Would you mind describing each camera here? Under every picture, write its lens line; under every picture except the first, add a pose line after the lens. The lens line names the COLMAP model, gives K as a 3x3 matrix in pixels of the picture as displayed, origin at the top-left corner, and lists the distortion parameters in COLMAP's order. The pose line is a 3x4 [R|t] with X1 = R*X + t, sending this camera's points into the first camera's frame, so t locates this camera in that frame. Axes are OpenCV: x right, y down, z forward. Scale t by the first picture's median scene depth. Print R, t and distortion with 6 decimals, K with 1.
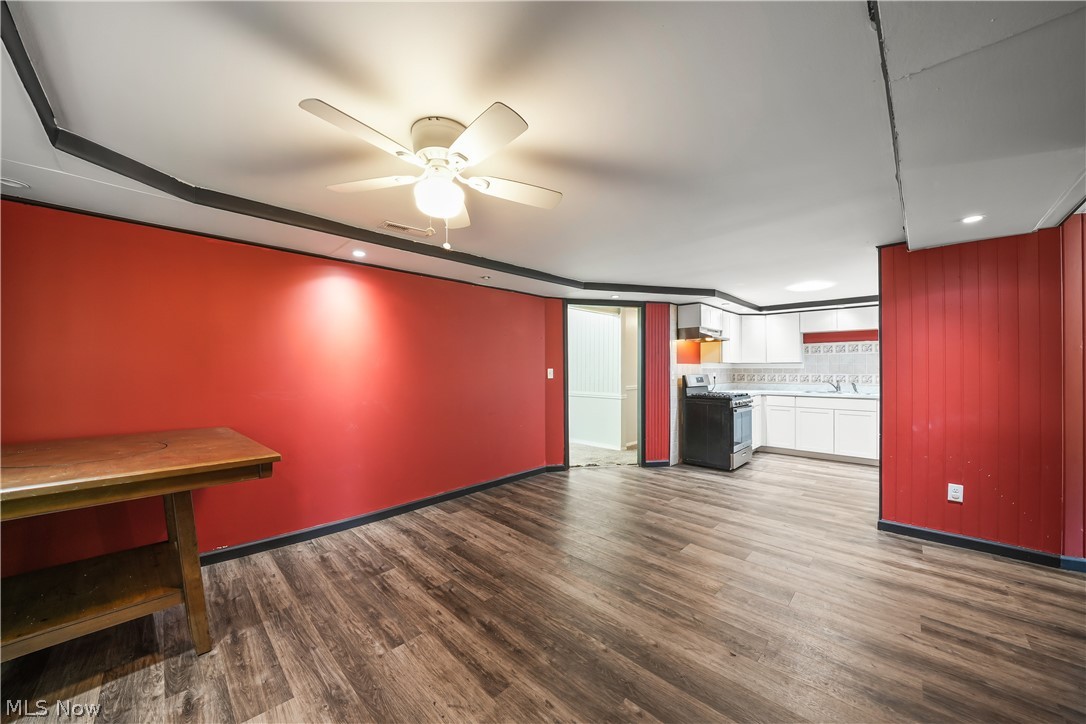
lens RADIAL K [[381.8, 0, 544.9], [0, 381.8, 360.5], [0, 0, 1]] dist [-0.019674, 0.000398]
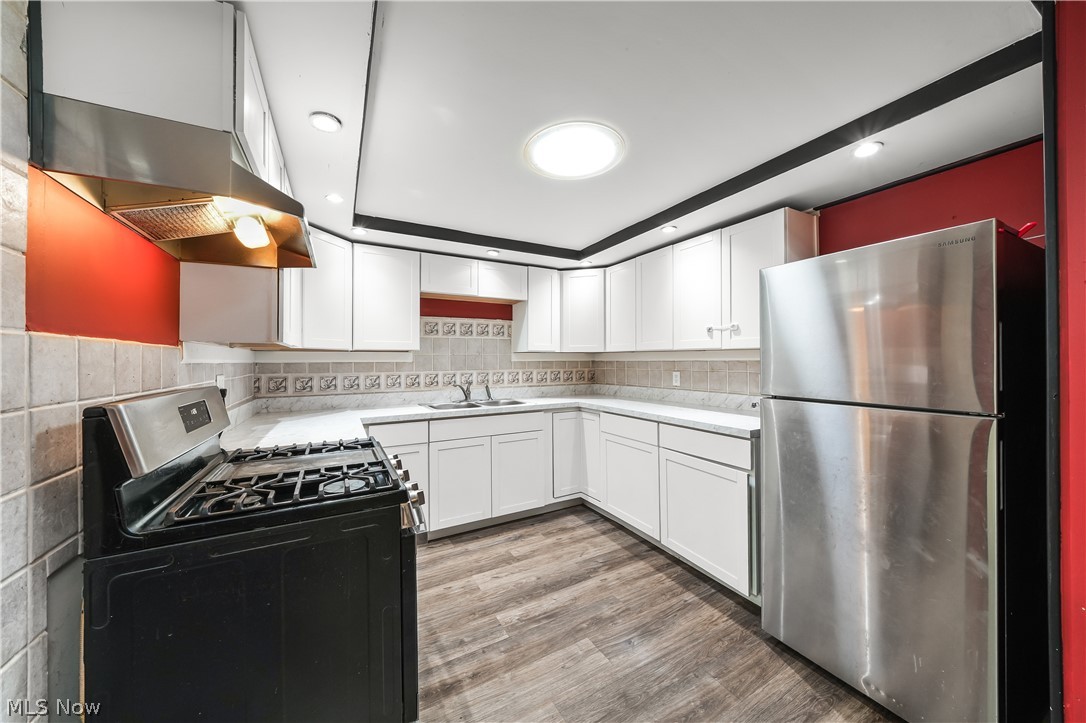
lens RADIAL K [[369.6, 0, 539.3], [0, 369.6, 362.0], [0, 0, 1]] dist [0.000278, 0.000090]
pose [[0.289905, -0.004929, 0.957043, 0.472015], [-0.013377, 0.999868, 0.009201, 0.027432], [-0.956962, -0.015470, 0.289801, 1.358745]]
